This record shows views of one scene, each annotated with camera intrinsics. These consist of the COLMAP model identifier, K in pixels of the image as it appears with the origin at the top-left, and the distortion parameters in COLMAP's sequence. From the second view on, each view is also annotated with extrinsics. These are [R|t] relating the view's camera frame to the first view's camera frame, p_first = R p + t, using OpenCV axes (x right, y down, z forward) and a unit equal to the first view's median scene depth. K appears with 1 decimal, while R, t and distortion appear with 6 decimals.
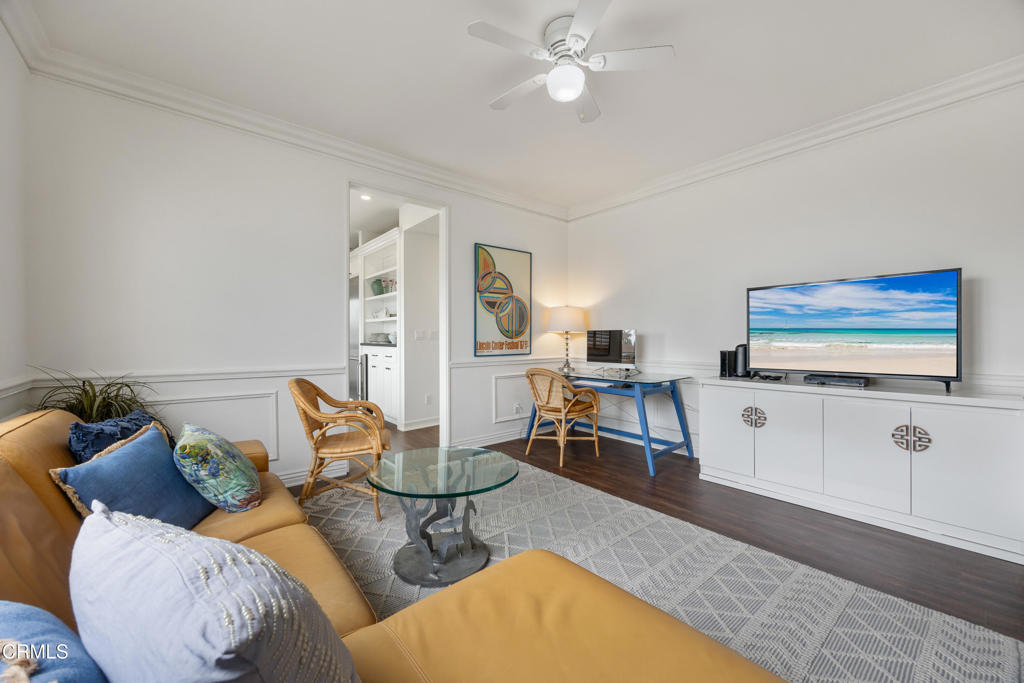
lens RADIAL K [[410.6, 0, 511.9], [0, 410.6, 340.0], [0, 0, 1]] dist [-0.001934, -0.000271]
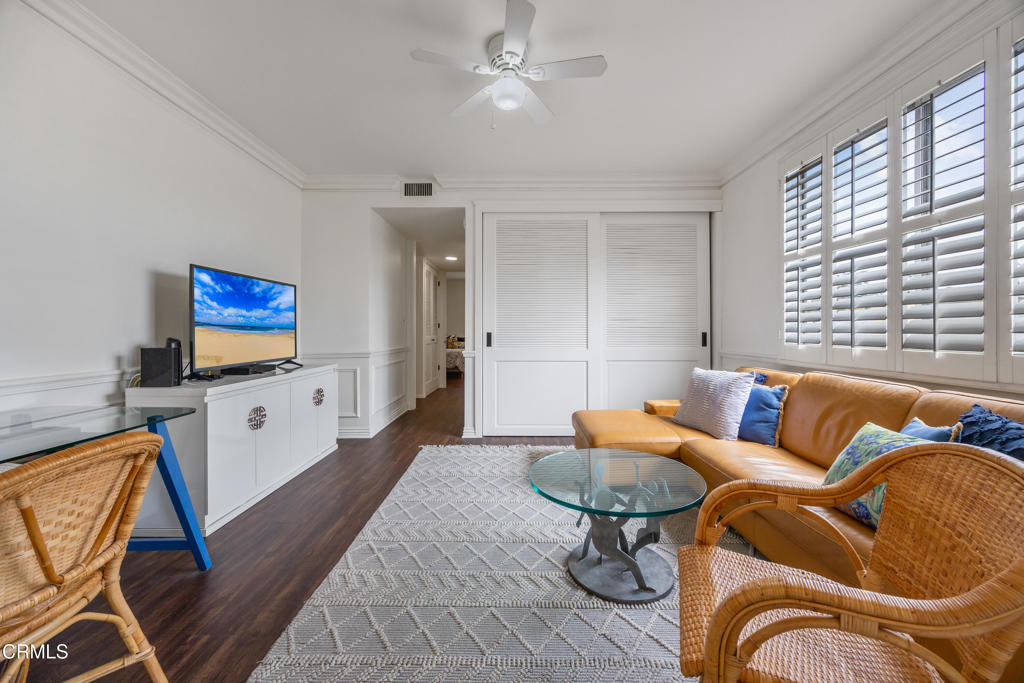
lens RADIAL K [[410.6, 0, 511.4], [0, 410.6, 335.7], [0, 0, 1]] dist [-0.001934, -0.000271]
pose [[-0.774334, 0.001796, 0.632774, -0.402667], [0.005935, 0.999973, 0.004424, 0.006627], [-0.632749, 0.007181, -0.774324, 1.314400]]
